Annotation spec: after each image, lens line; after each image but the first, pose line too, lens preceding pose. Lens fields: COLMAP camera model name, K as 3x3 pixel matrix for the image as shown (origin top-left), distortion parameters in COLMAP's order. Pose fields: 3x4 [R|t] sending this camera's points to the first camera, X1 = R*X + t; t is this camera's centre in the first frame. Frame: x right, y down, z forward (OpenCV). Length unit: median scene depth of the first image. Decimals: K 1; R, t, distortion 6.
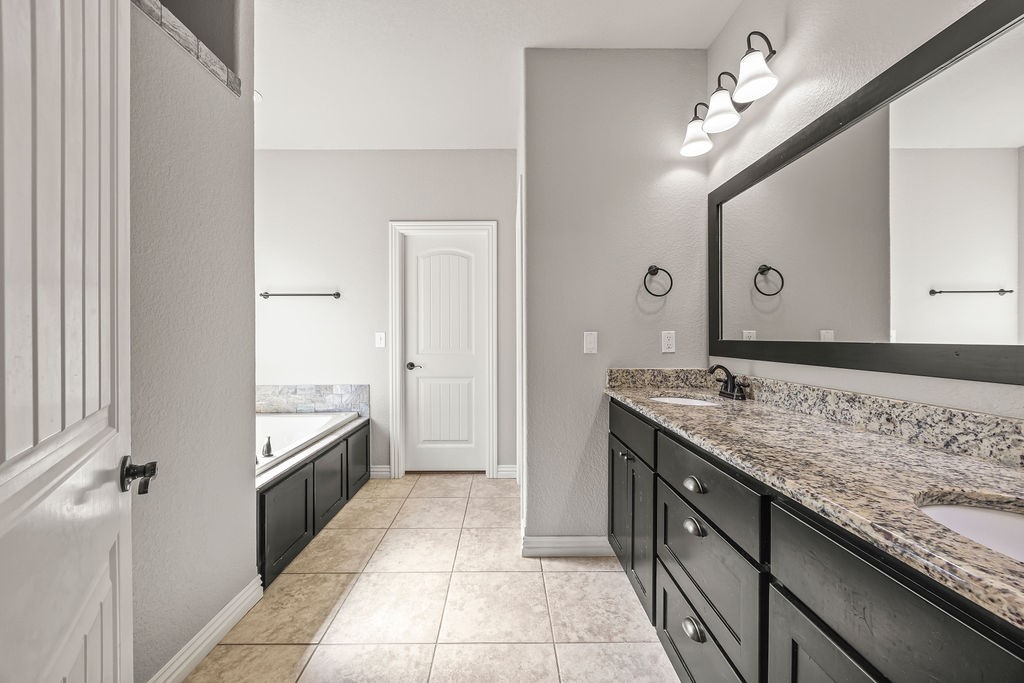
lens RADIAL K [[392.2, 0, 507.9], [0, 392.2, 341.6], [0, 0, 1]] dist [-0.001160, -0.000536]
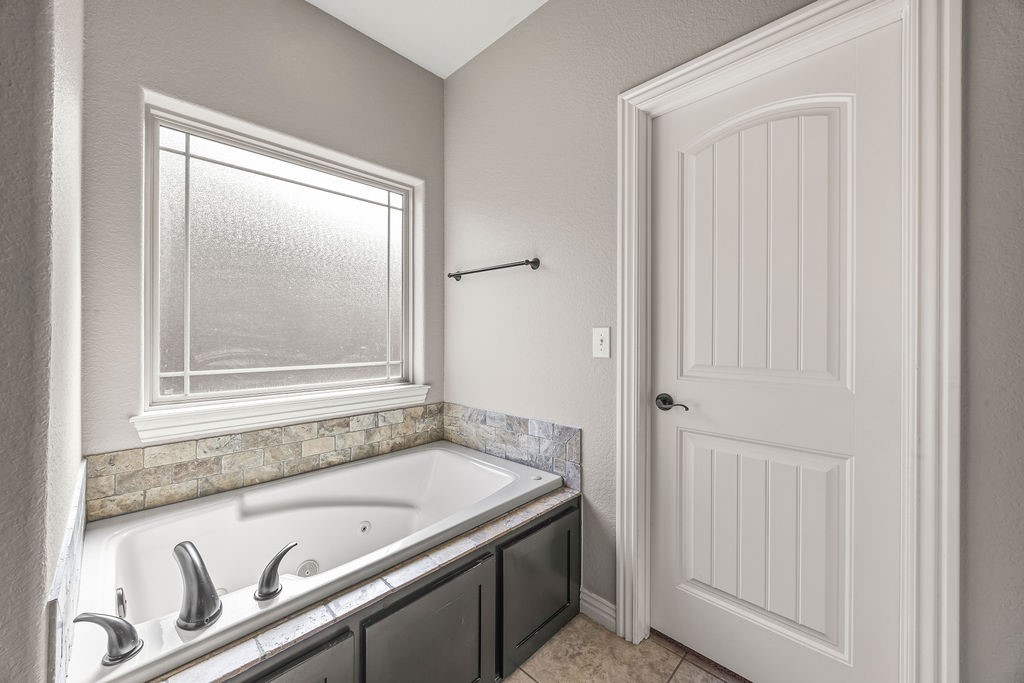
lens RADIAL K [[392.2, 0, 506.0], [0, 392.2, 334.1], [0, 0, 1]] dist [-0.001160, -0.000536]
pose [[0.698868, 0.005241, -0.715232, -0.055363], [-0.010776, 0.999937, -0.003203, -0.012521], [0.715170, 0.009946, 0.698880, 0.569175]]
